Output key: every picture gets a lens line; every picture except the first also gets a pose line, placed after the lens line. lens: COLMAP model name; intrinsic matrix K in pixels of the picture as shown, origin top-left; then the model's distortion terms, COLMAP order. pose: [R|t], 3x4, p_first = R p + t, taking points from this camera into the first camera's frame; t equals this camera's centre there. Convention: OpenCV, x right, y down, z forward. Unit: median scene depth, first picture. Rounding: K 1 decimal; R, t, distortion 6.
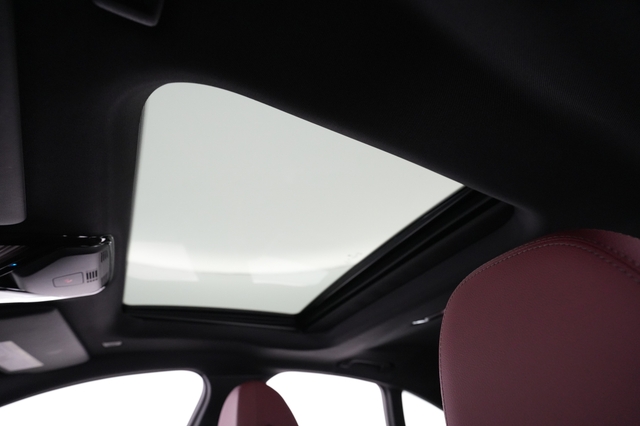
lens RADIAL K [[296.1, 0, 320.0], [0, 296.1, 213.0], [0, 0, 1]] dist [-0.000988, -0.000101]
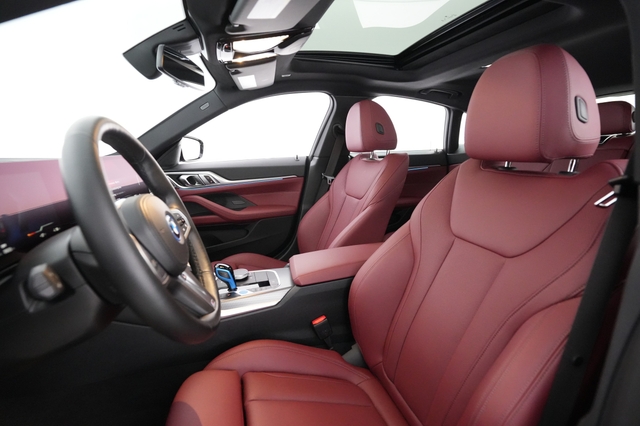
lens RADIAL K [[296.1, 0, 320.0], [0, 296.1, 213.0], [0, 0, 1]] dist [-0.000988, -0.000101]
pose [[0.977380, 0.108578, -0.181489, -0.097617], [0.066418, 0.657149, 0.750828, -0.237958], [0.200789, -0.745899, 0.635074, -0.497323]]
